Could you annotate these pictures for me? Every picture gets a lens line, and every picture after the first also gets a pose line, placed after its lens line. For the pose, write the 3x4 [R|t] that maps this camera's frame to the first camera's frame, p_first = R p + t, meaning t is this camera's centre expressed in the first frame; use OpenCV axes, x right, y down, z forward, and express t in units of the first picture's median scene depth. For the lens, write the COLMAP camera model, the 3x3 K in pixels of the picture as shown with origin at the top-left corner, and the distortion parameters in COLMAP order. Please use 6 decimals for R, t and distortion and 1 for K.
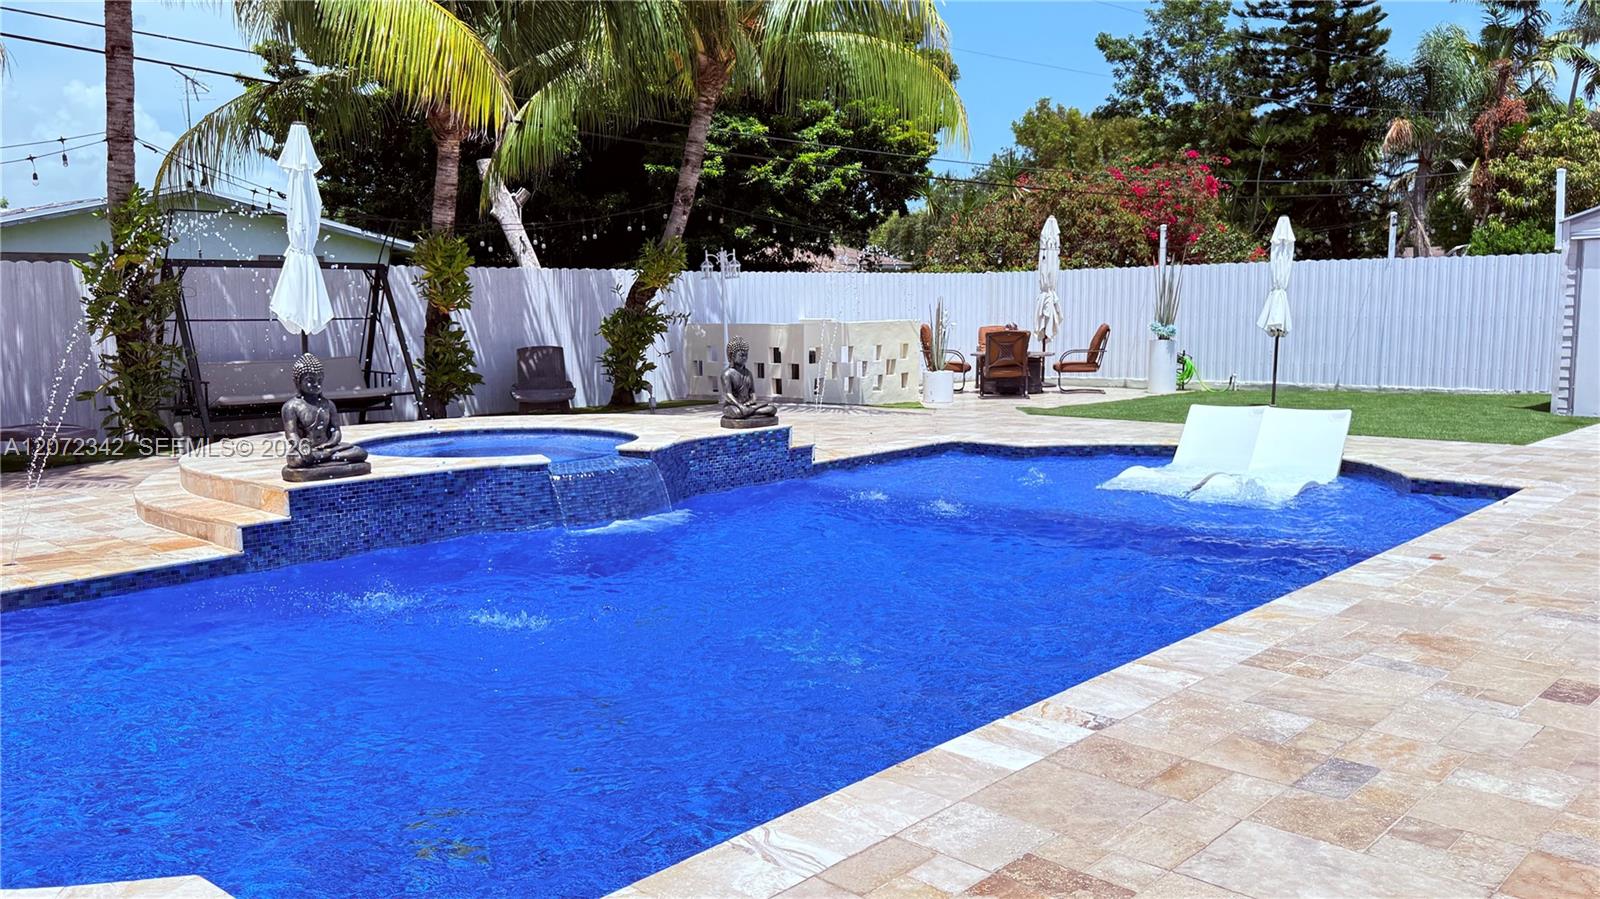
lens RADIAL K [[1322.0, 0, 798.7], [0, 1322.0, 450.0], [0, 0, 1]] dist [-0.002101, -0.003233]
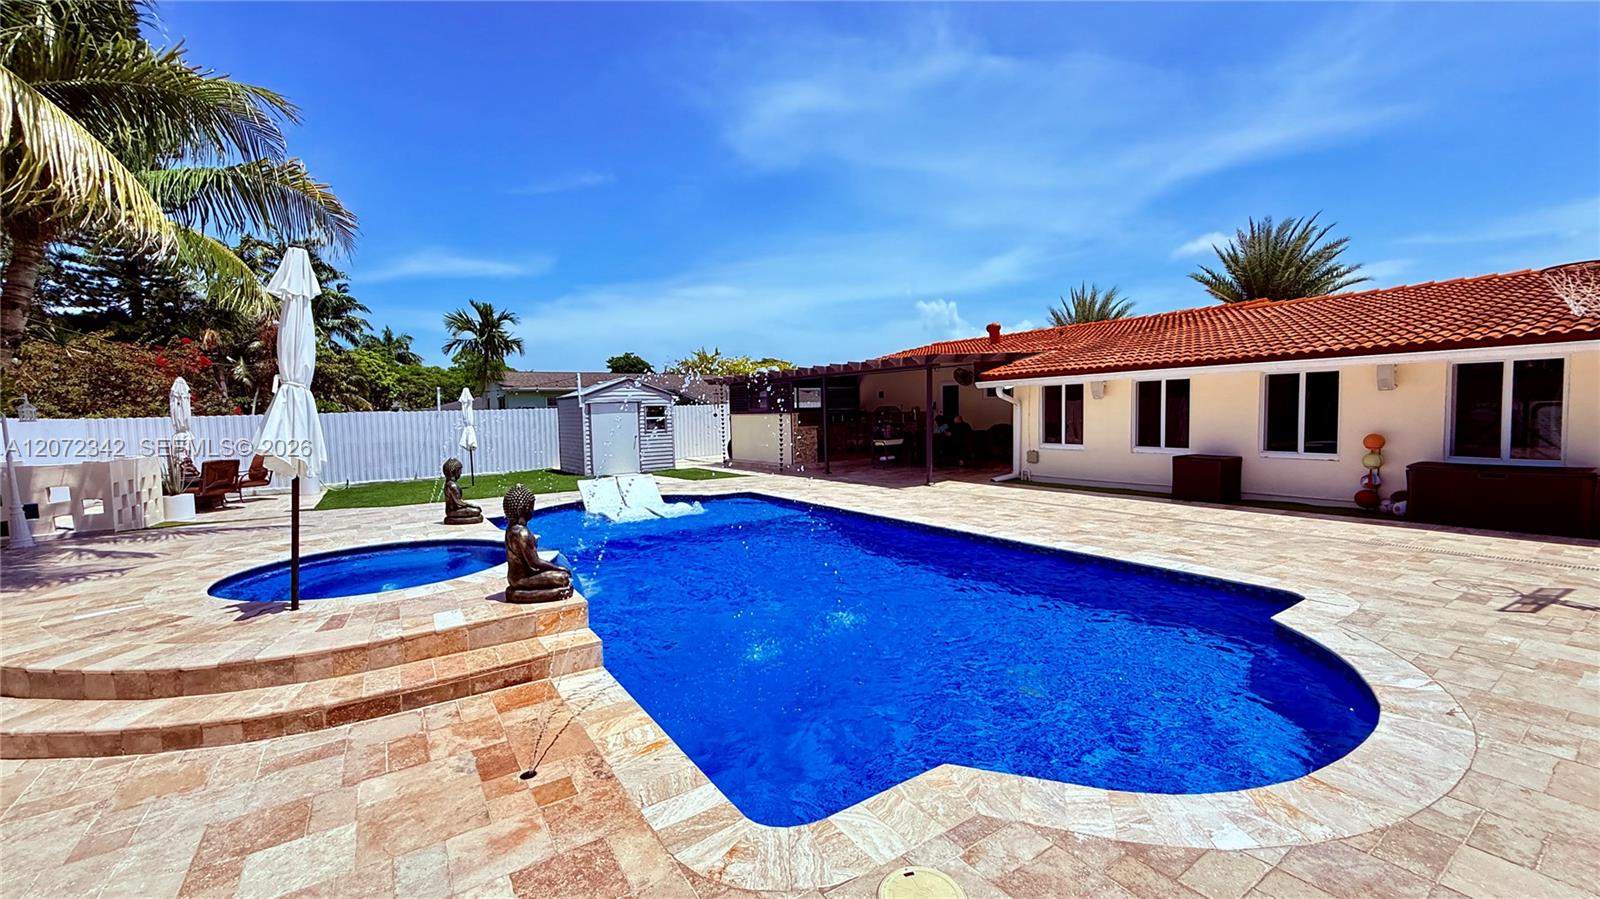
lens RADIAL K [[641.5, 0, 792.8], [0, 641.5, 446.9], [0, 0, 1]] dist [-0.000793, -0.000073]
pose [[0.228047, -0.040784, 0.972796, -0.342981], [0.136143, 0.990642, 0.009617, -0.029402], [-0.964085, 0.130247, 0.231466, 0.276716]]
